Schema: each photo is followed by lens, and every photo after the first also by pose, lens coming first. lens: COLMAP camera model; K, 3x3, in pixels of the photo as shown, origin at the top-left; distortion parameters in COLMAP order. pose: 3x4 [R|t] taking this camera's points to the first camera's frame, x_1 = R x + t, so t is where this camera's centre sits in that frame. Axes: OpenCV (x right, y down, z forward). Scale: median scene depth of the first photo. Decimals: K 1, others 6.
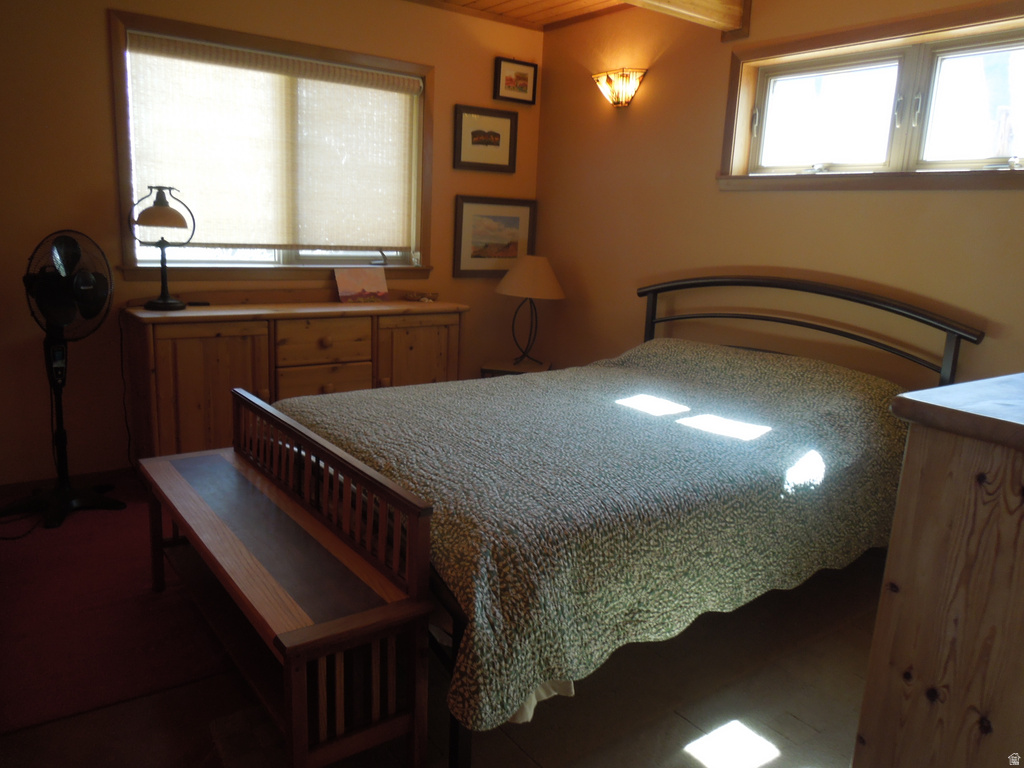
lens RADIAL K [[765.6, 0, 520.1], [0, 765.6, 386.5], [0, 0, 1]] dist [-0.013475, 0.008695]
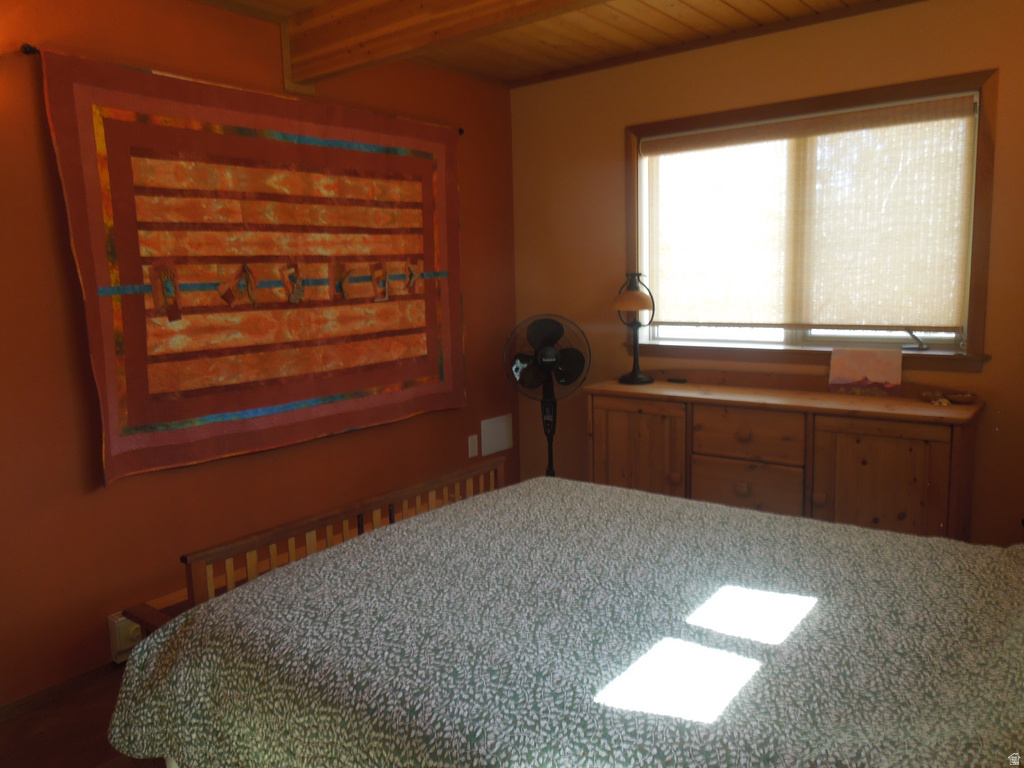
lens RADIAL K [[765.6, 0, 519.8], [0, 765.6, 383.3], [0, 0, 1]] dist [-0.013475, 0.008695]
pose [[0.294612, 0.082775, -0.952025, 0.464899], [-0.161801, 0.986178, 0.035674, -0.099069], [0.941820, 0.143528, 0.303933, 0.450465]]
